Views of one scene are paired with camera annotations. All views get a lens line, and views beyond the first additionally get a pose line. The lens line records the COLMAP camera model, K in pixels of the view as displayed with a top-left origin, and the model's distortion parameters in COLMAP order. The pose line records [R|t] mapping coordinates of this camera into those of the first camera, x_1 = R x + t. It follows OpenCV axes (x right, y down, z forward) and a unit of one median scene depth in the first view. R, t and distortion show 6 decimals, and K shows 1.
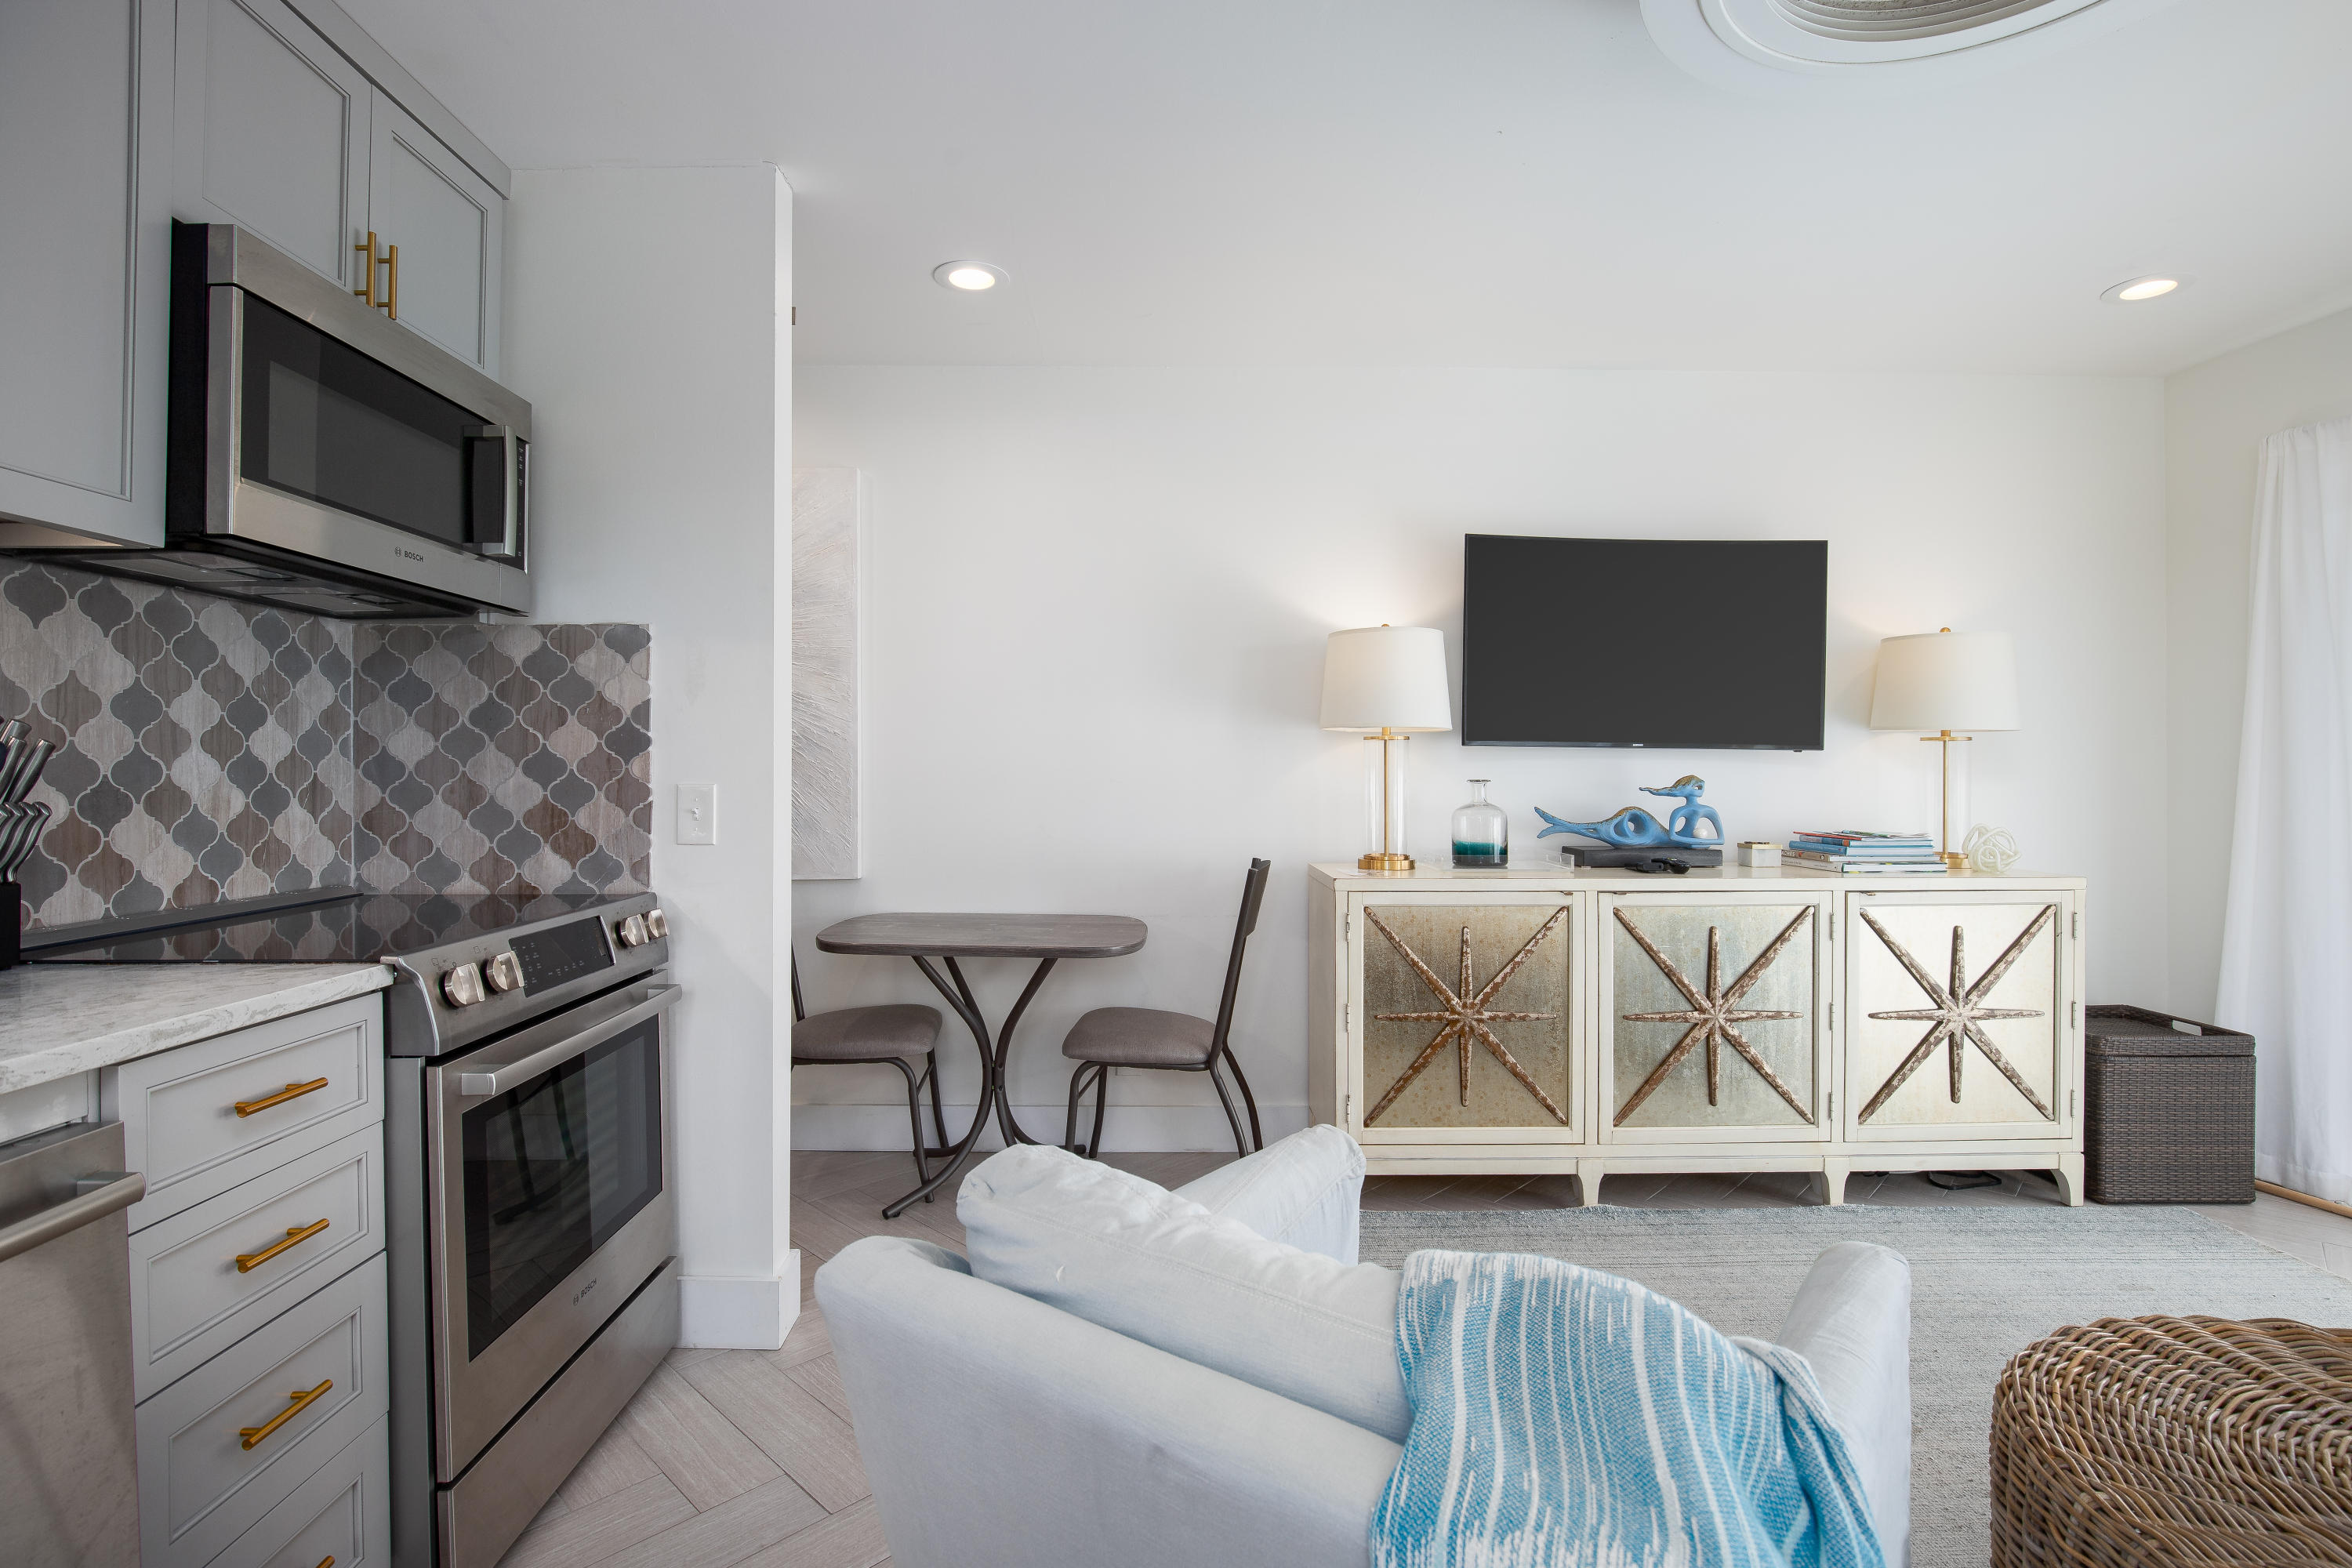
lens RADIAL K [[1133.0, 0, 1152.8], [0, 1133.0, 773.6], [0, 0, 1]] dist [-0.025121, 0.004273]
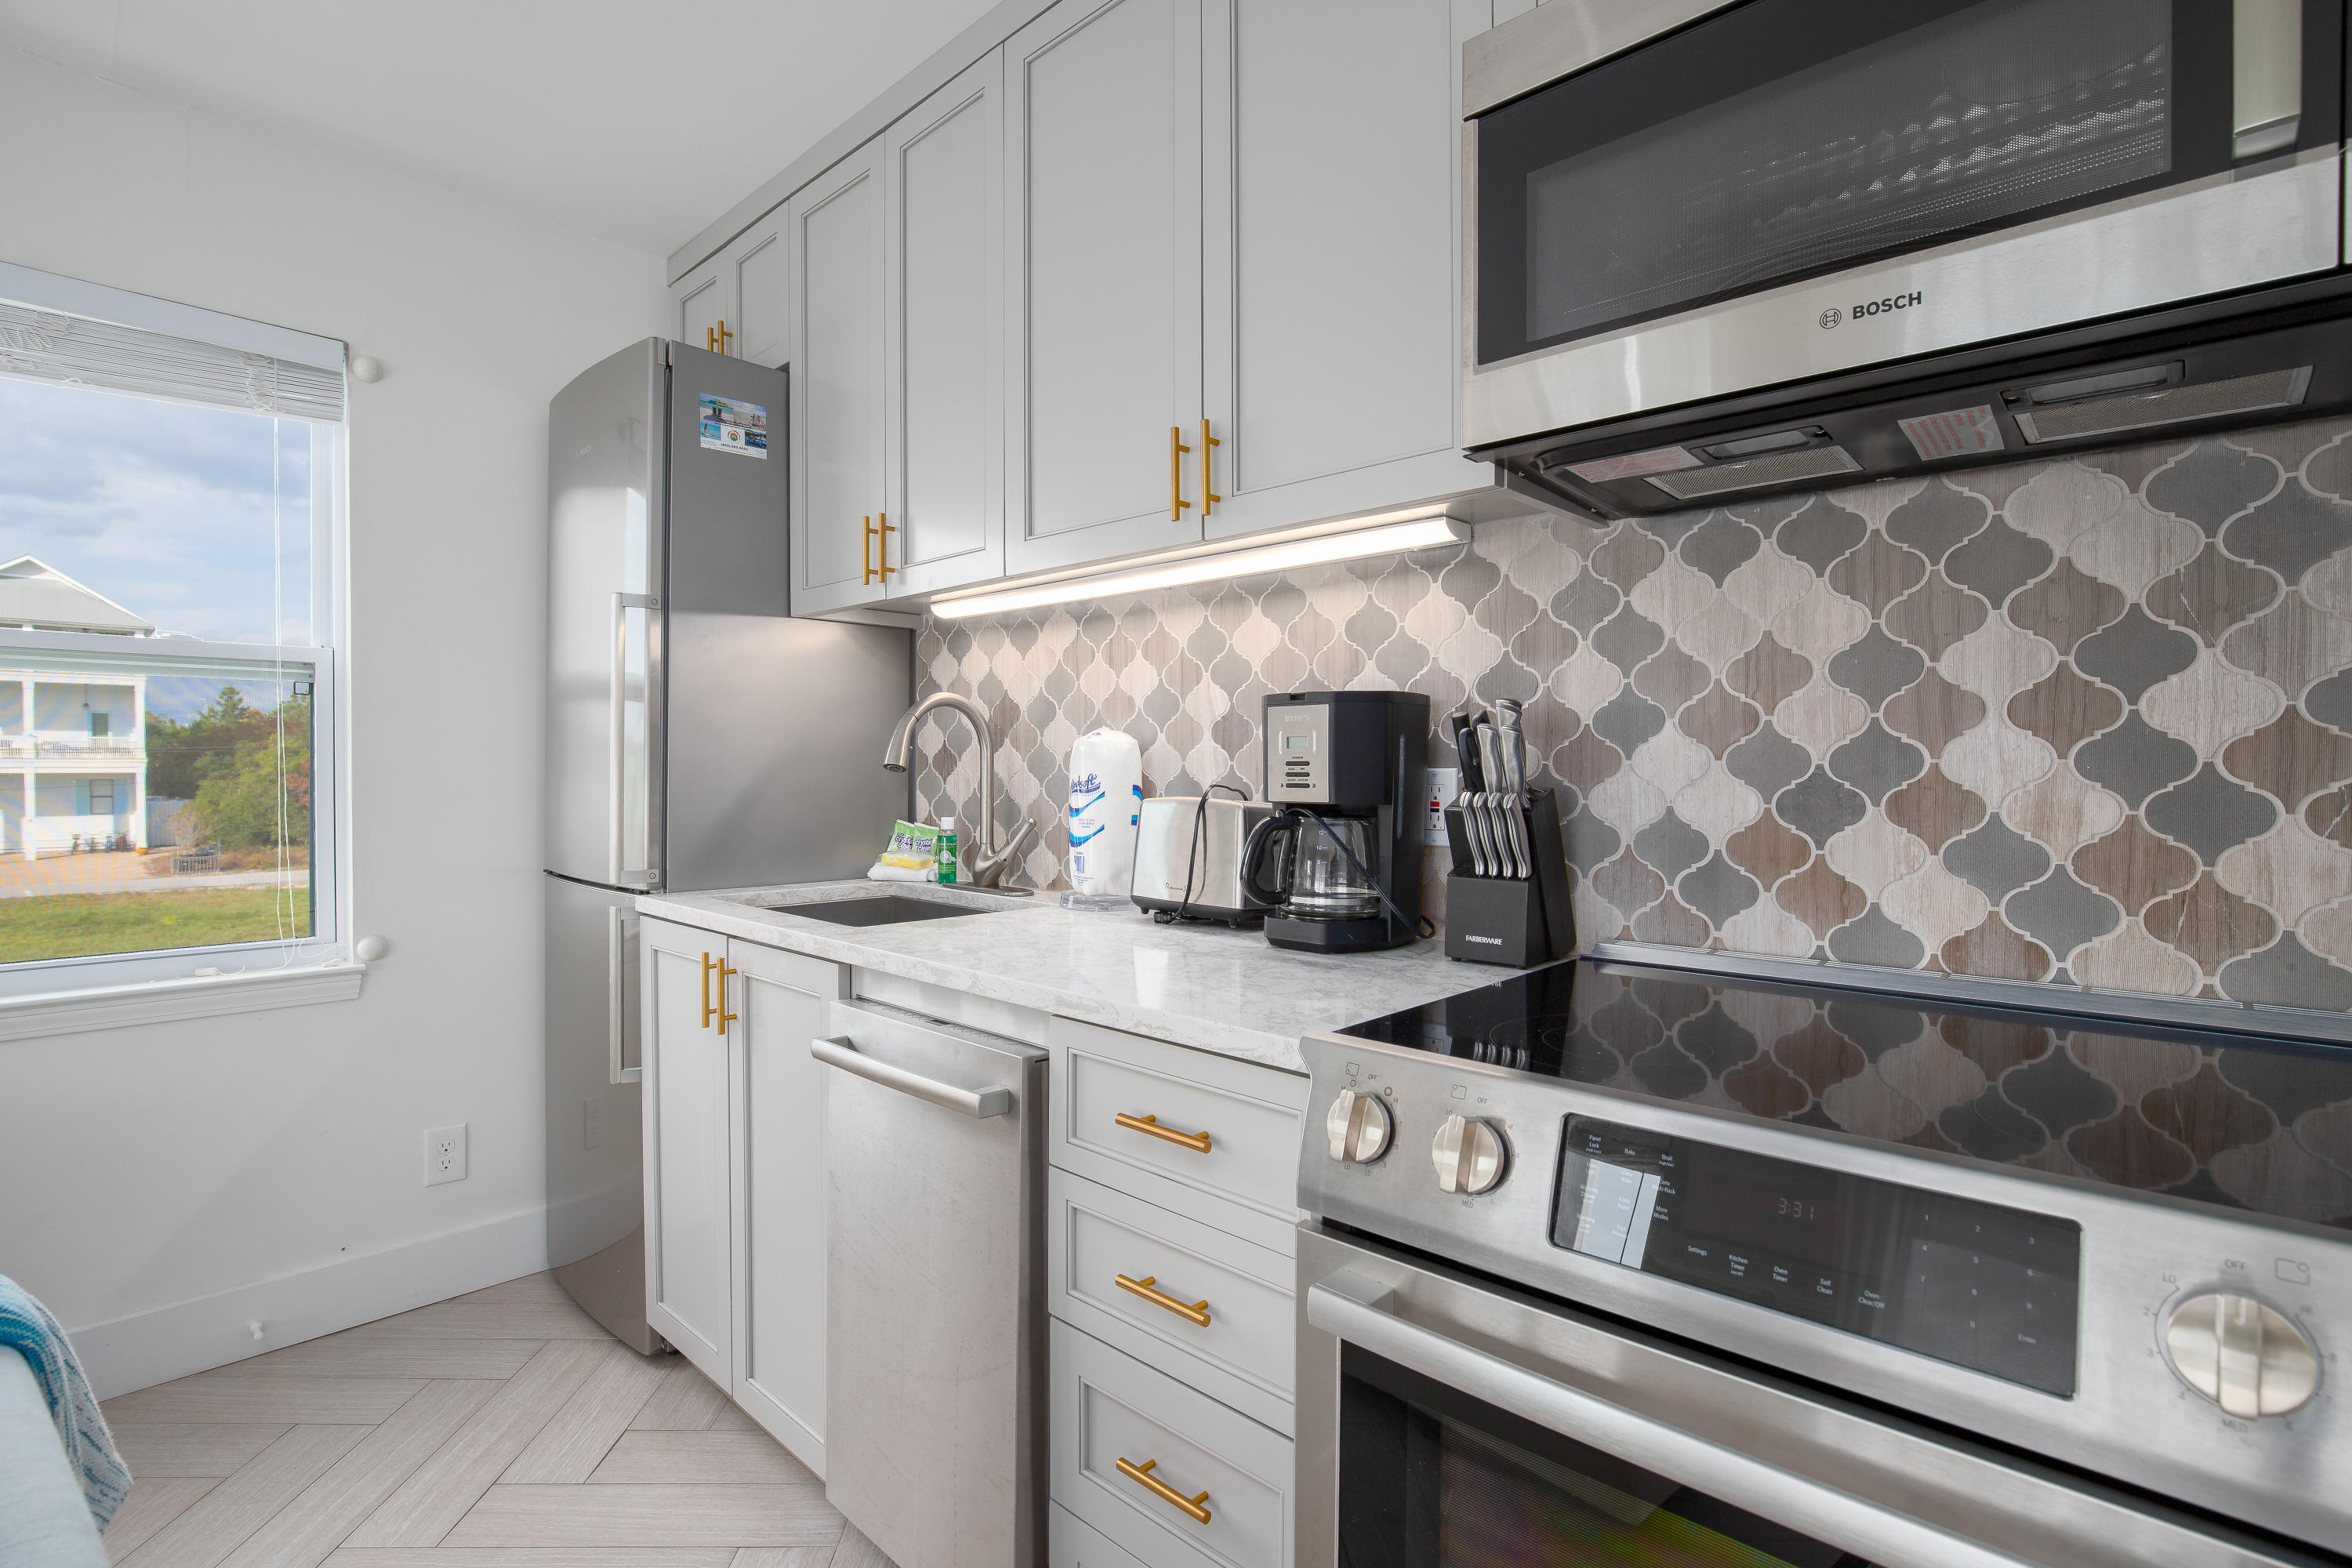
lens RADIAL K [[1102.6, 0, 1167.0], [0, 1102.6, 783.7], [0, 0, 1]] dist [-0.026254, 0.003915]
pose [[-0.692556, 0.012026, -0.721264, -0.076729], [-0.000345, 0.999855, 0.017002, 0.000913], [0.721364, 0.012023, -0.692452, 0.745888]]
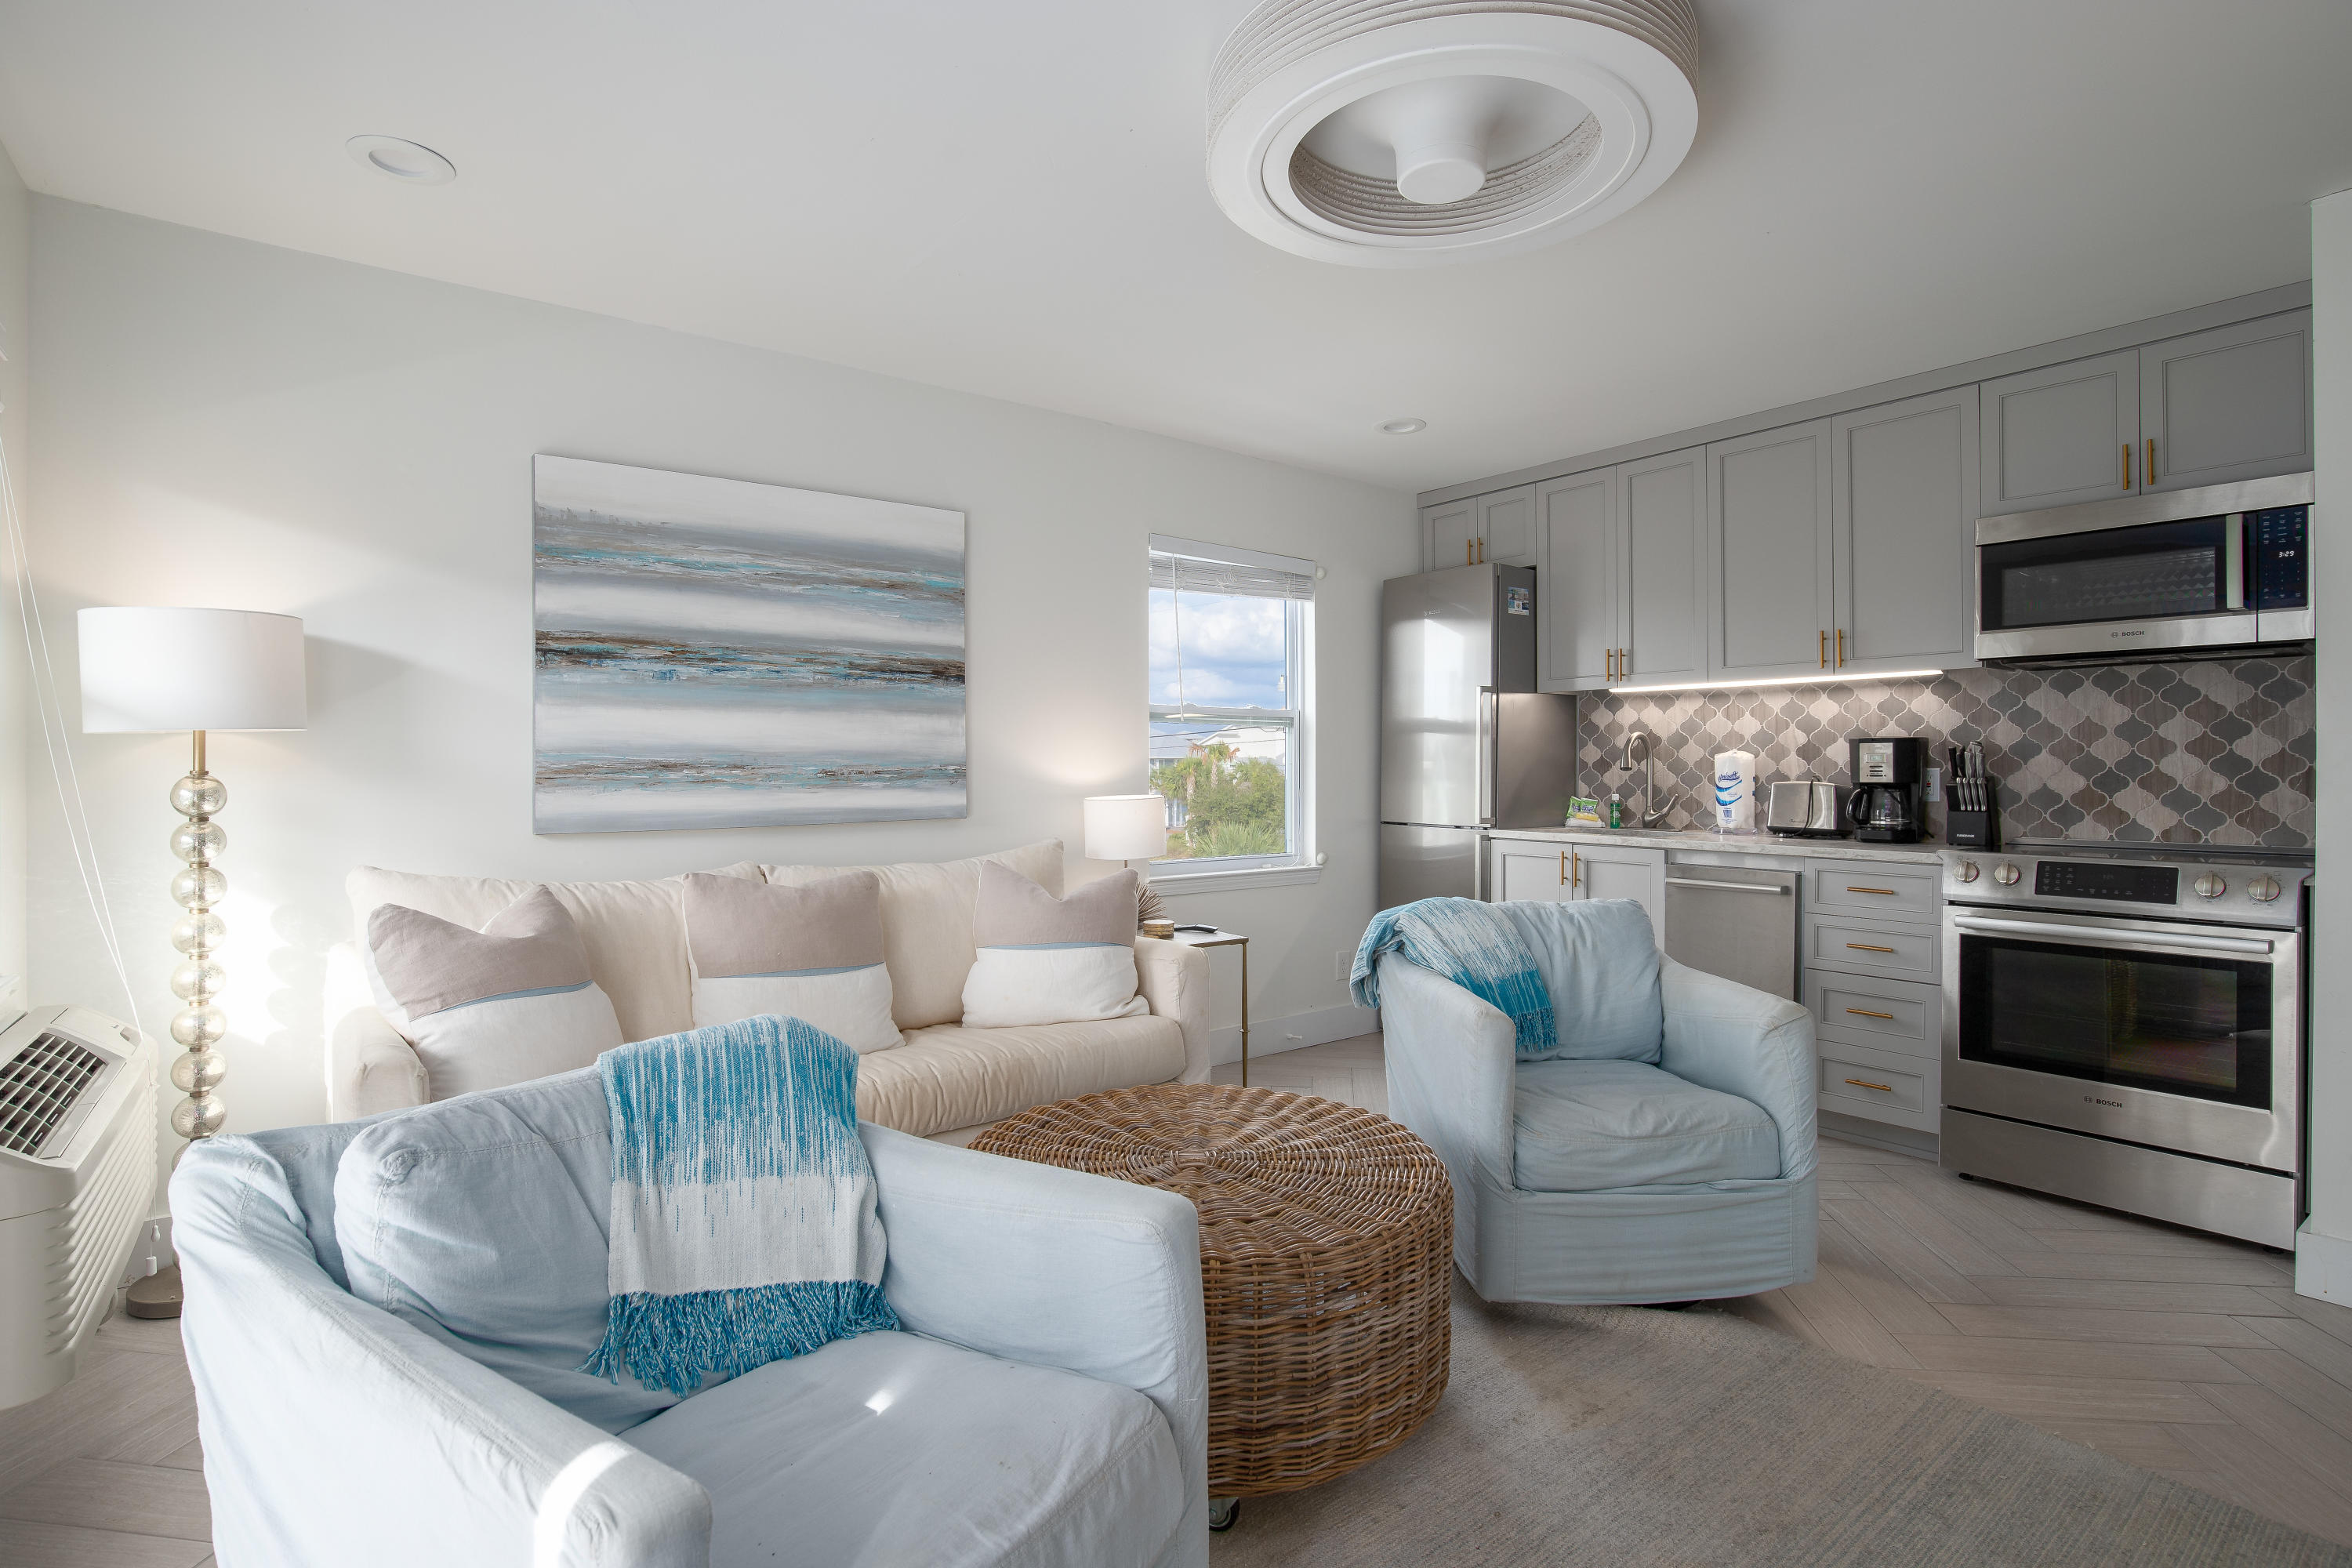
lens RADIAL K [[1121.1, 0, 1174.4], [0, 1121.1, 770.8], [0, 0, 1]] dist [-0.026112, 0.004882]
pose [[-0.803333, 0.004246, -0.595515, 0.960056], [0.002081, 0.999988, 0.004322, -0.002522], [0.595526, 0.002232, -0.803333, 0.988982]]
